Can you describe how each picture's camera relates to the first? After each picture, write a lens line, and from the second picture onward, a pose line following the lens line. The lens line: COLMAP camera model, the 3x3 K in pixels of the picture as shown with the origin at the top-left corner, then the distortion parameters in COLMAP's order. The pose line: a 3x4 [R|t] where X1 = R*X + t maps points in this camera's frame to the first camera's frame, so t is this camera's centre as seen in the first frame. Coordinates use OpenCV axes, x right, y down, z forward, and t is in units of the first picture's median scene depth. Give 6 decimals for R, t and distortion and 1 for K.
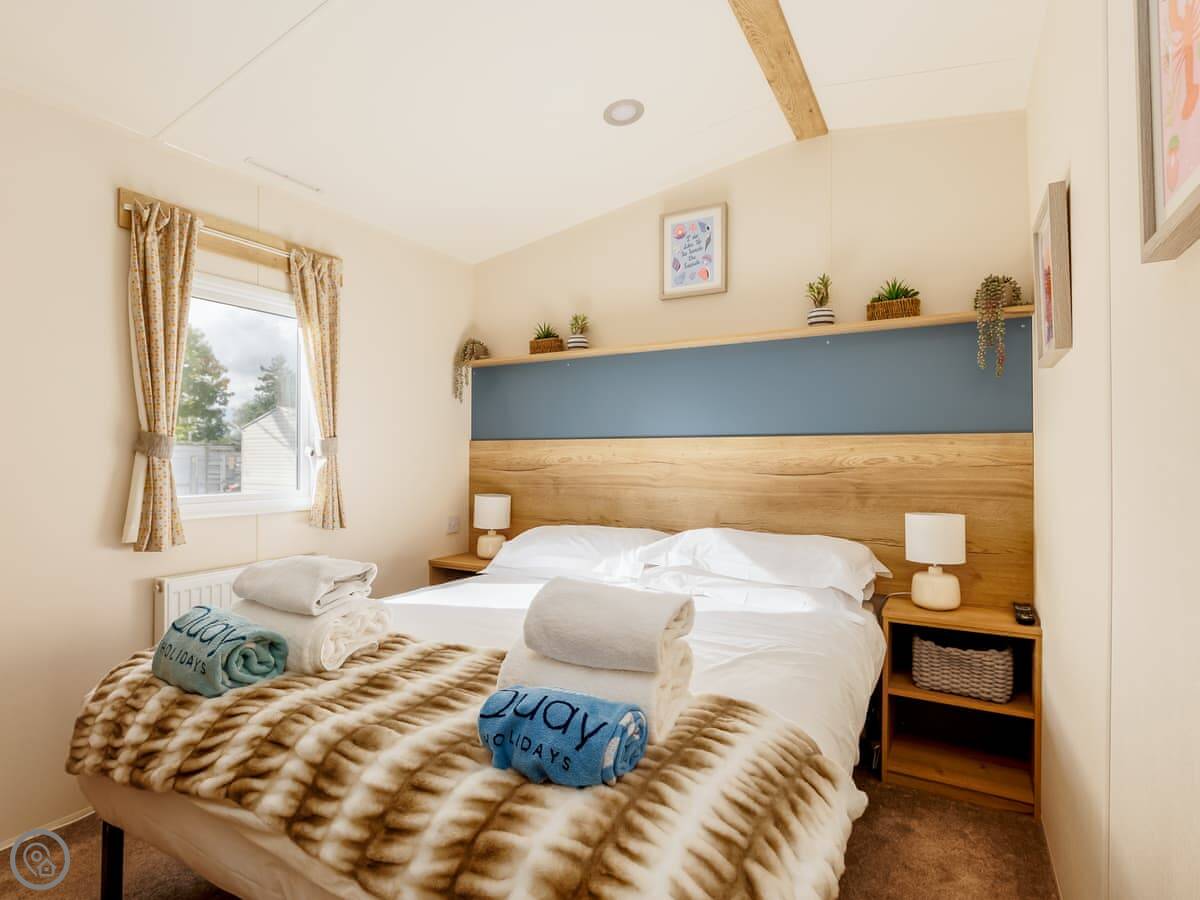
lens RADIAL K [[612.3, 0, 597.4], [0, 612.3, 459.9], [0, 0, 1]] dist [-0.012039, -0.001185]
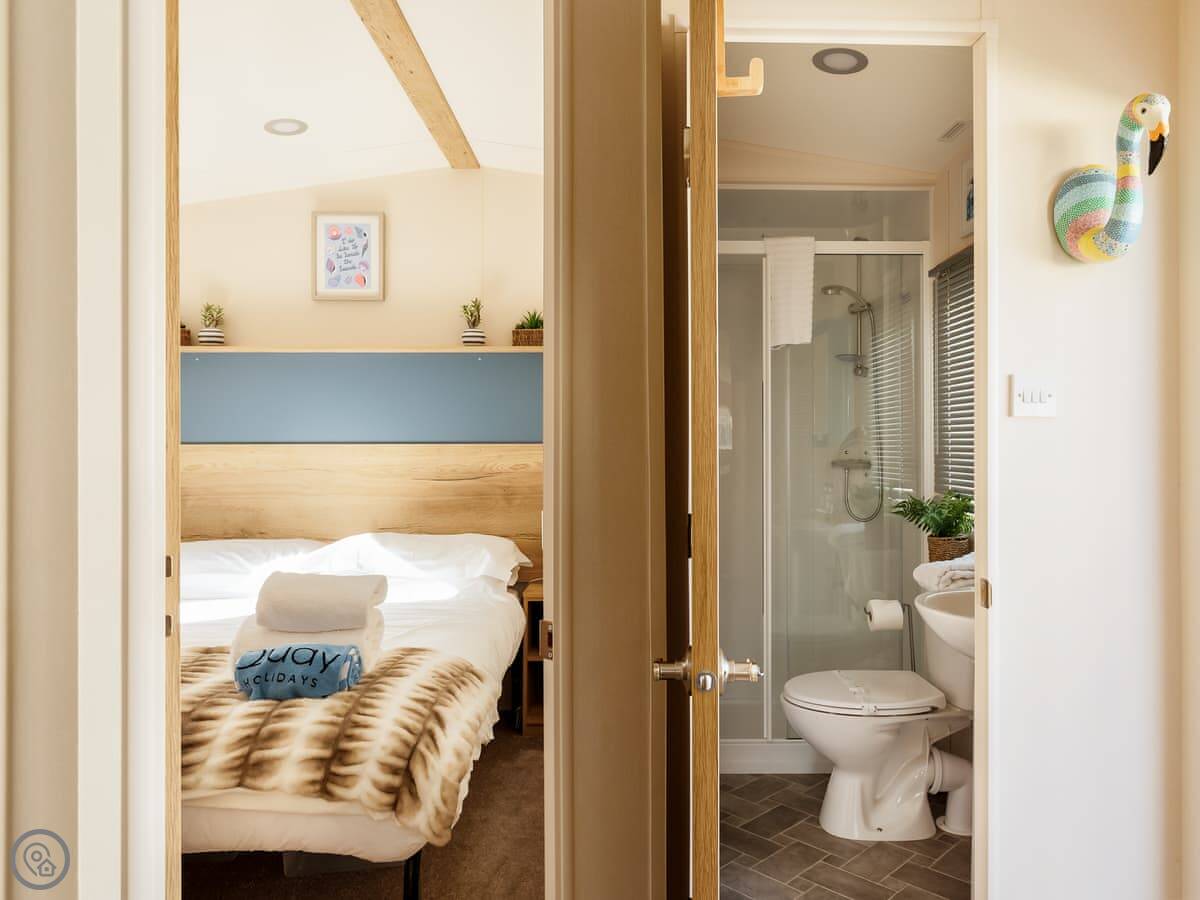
lens RADIAL K [[738.4, 0, 633.5], [0, 738.4, 446.0], [0, 0, 1]] dist [0.019543, 0.002262]
pose [[0.845036, 0.004313, 0.534692, -0.134660], [0.002101, 0.999933, -0.011387, -0.026125], [-0.534706, 0.010746, 0.844970, -0.364368]]
